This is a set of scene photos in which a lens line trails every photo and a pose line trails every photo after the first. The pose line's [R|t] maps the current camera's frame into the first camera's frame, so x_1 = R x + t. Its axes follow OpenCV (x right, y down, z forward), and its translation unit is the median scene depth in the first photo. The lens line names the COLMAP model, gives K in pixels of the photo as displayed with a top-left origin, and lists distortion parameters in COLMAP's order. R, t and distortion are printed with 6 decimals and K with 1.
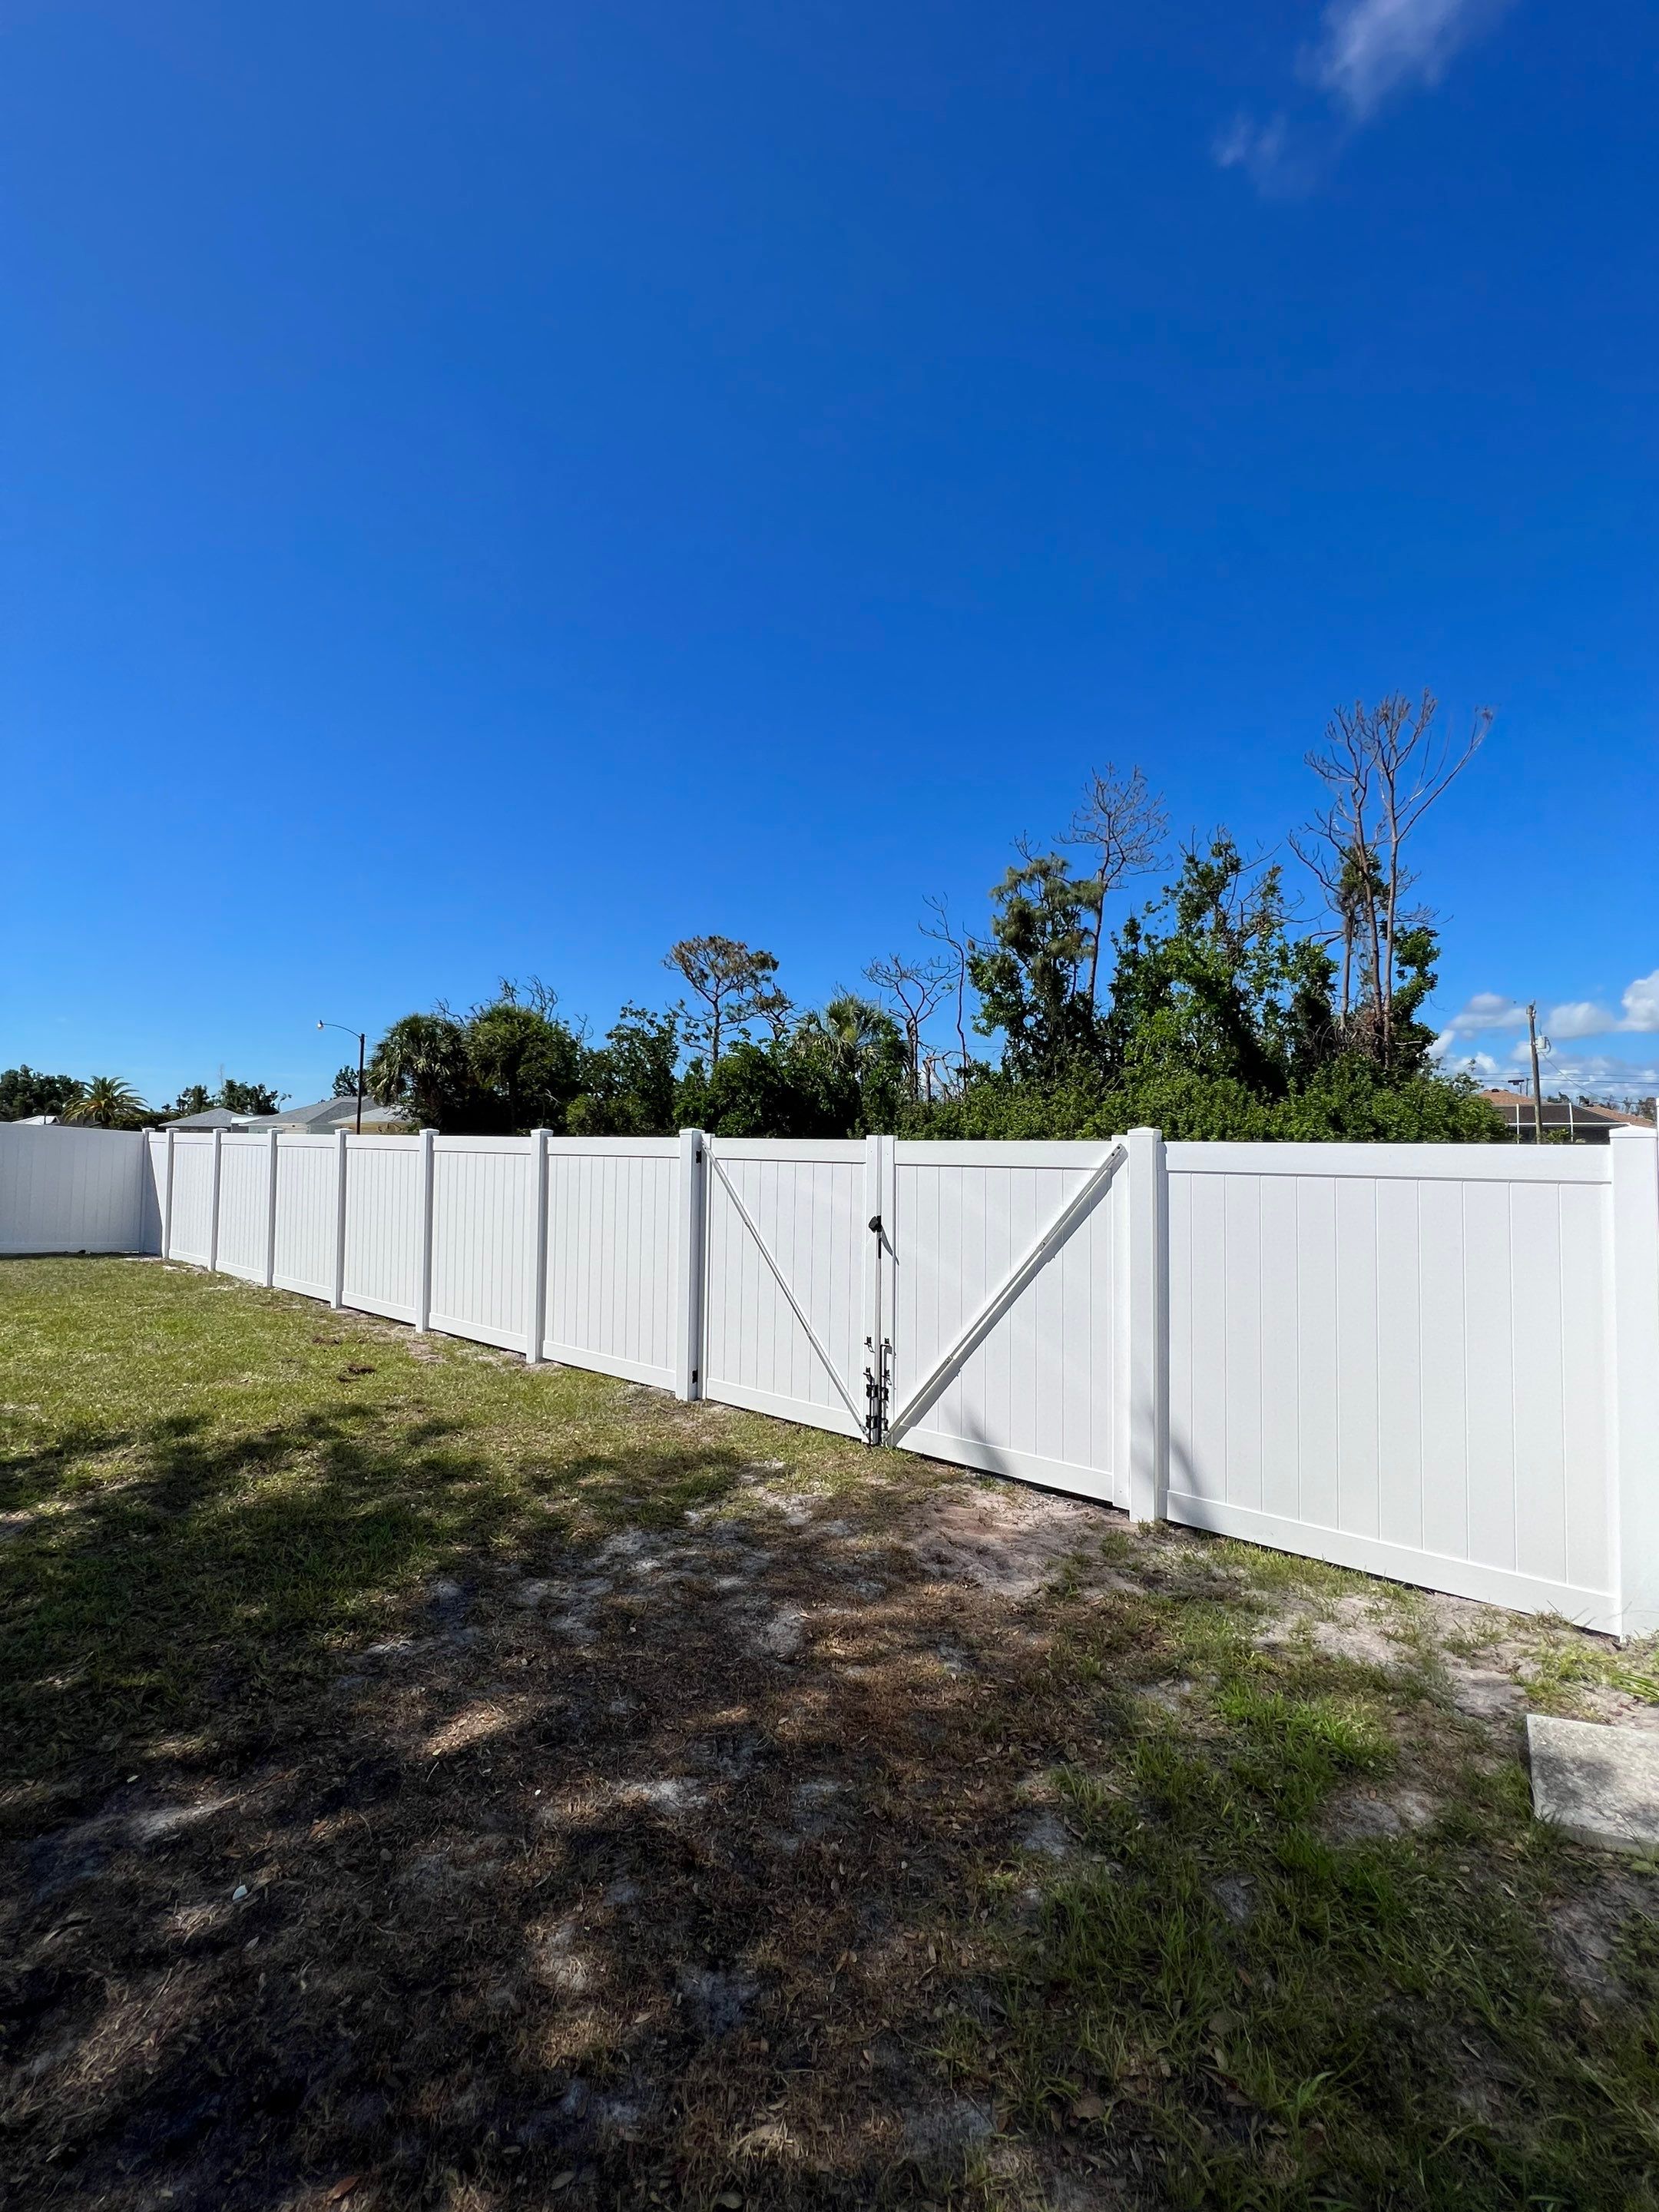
lens RADIAL K [[890.2, 0, 829.5], [0, 890.2, 1106.0], [0, 0, 1]] dist [-0.001797, 0.000357]
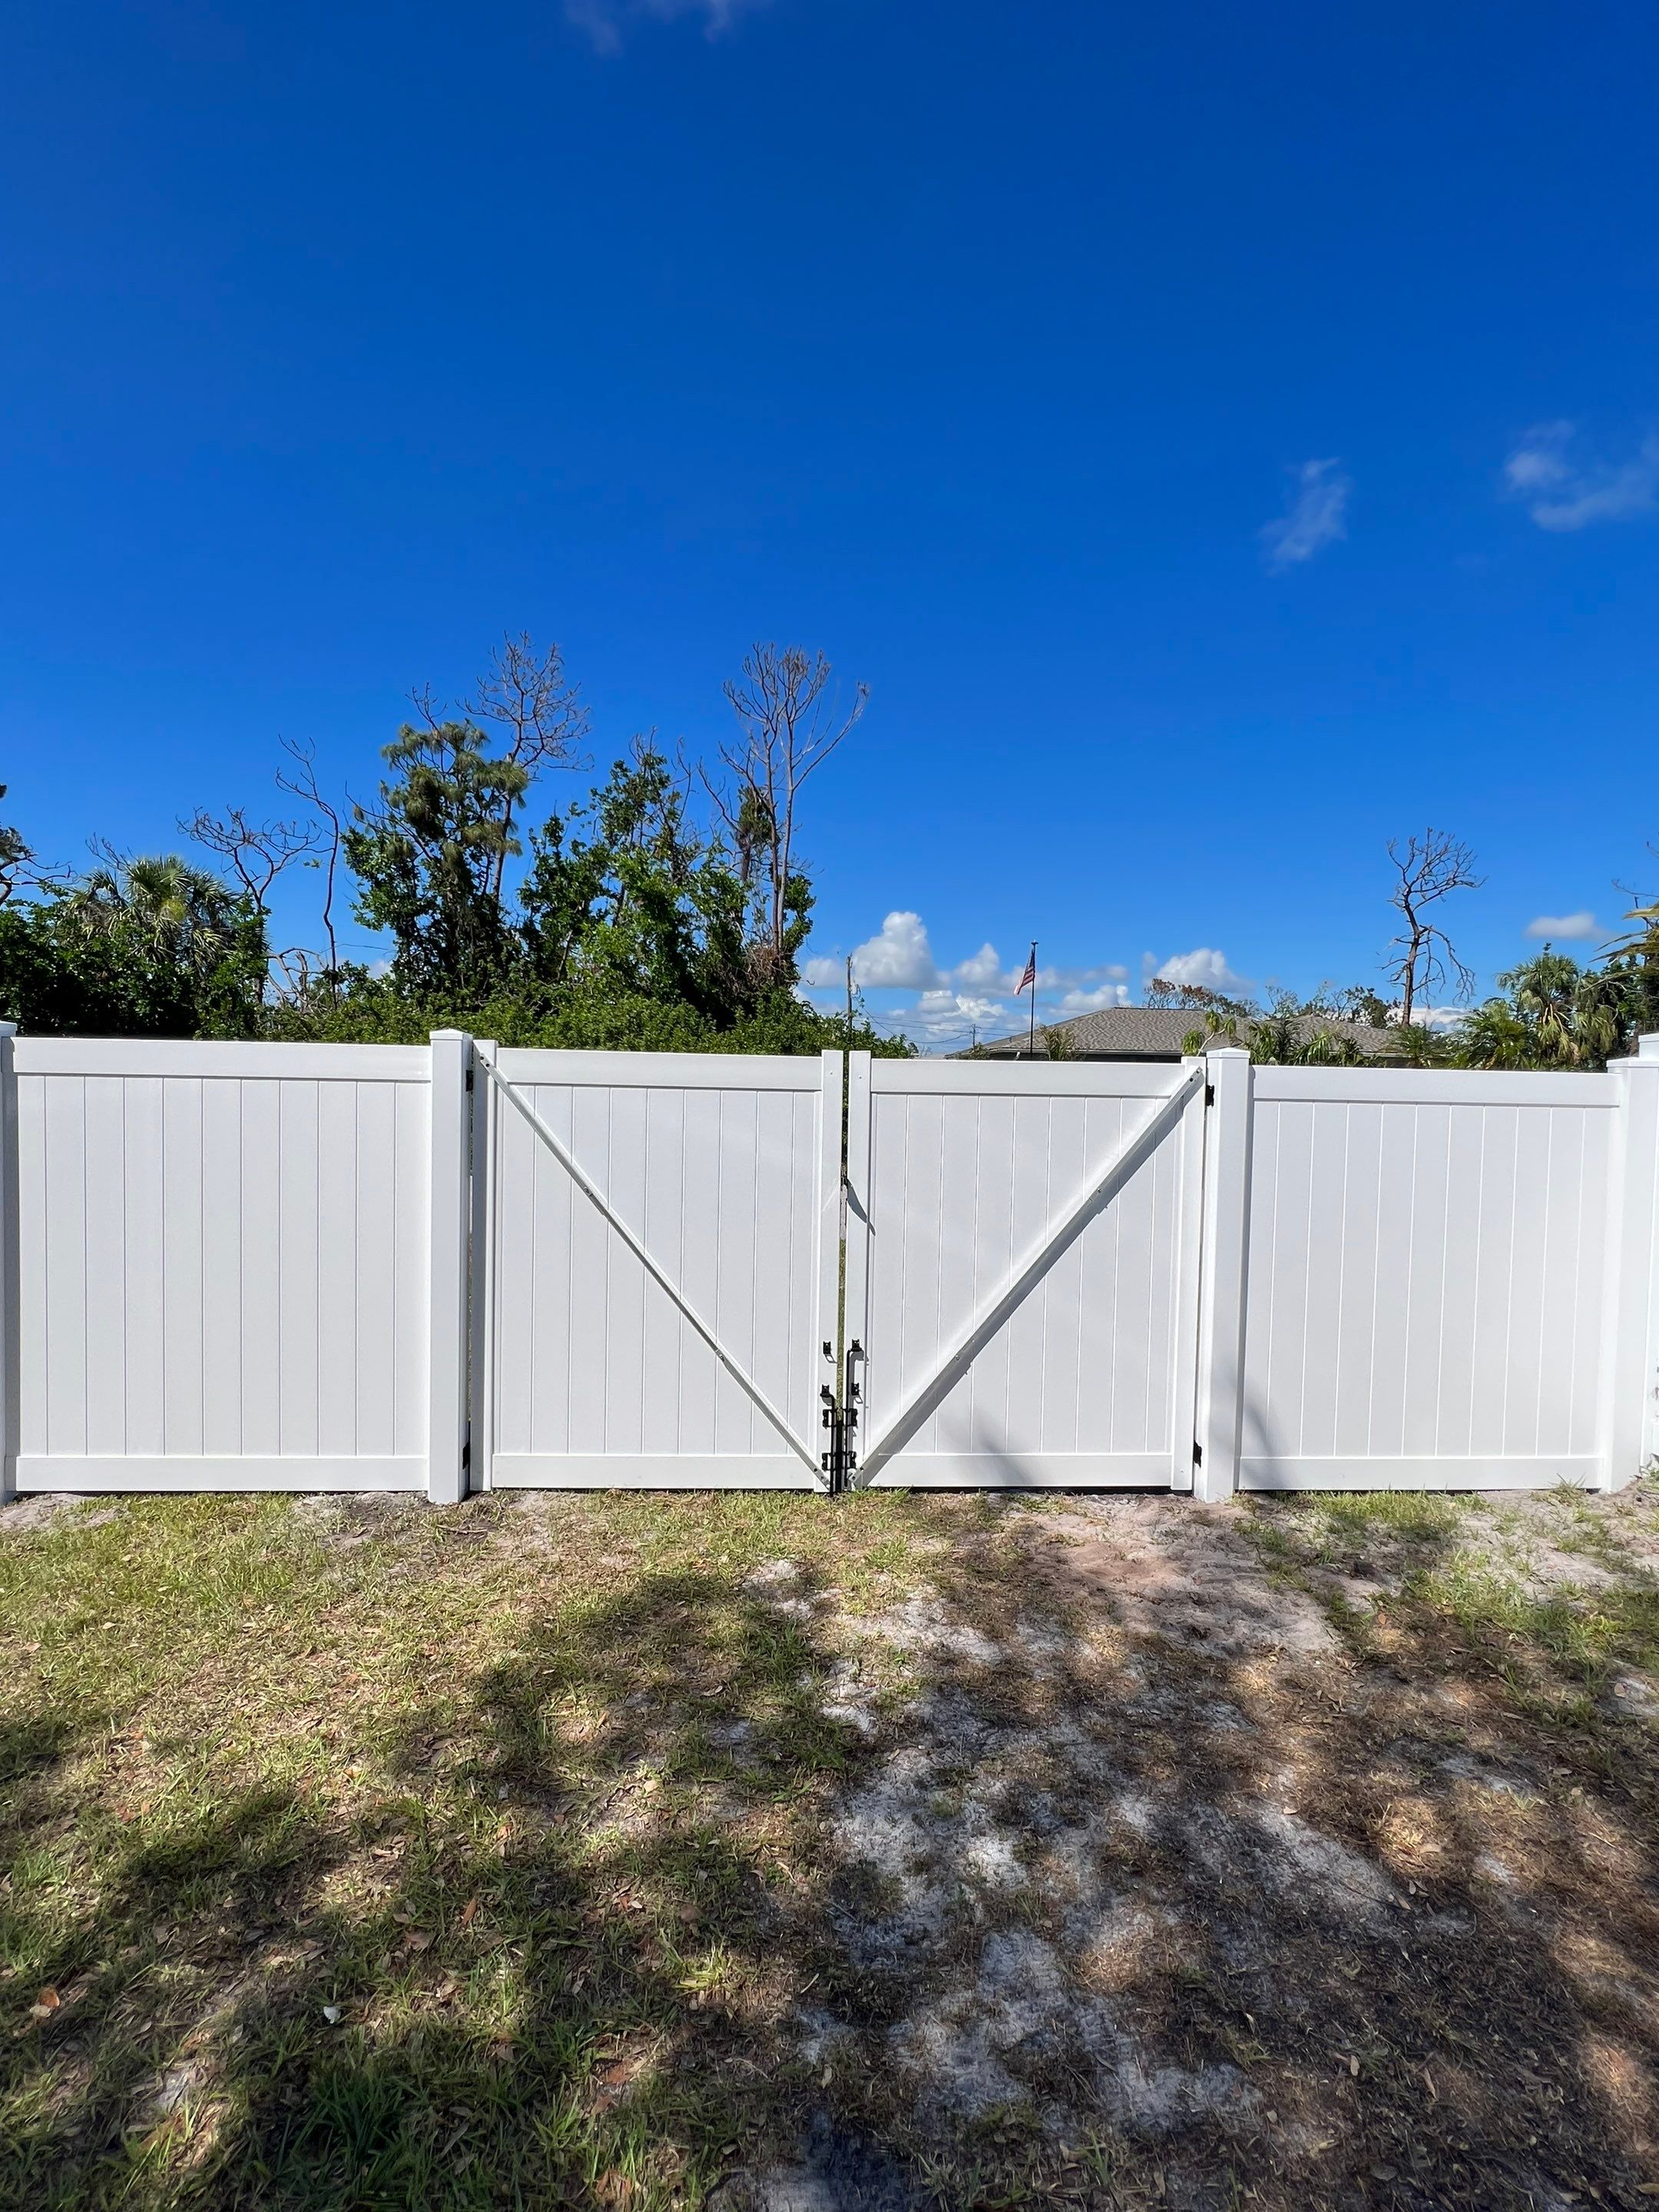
lens RADIAL K [[950.1, 0, 829.5], [0, 950.1, 1106.0], [0, 0, 1]] dist [0.000653, 0.000435]
pose [[0.759705, -0.012077, 0.650156, -0.080288], [-0.039706, 0.997100, 0.064917, 0.005463], [-0.649055, -0.075133, 0.757022, 0.084793]]
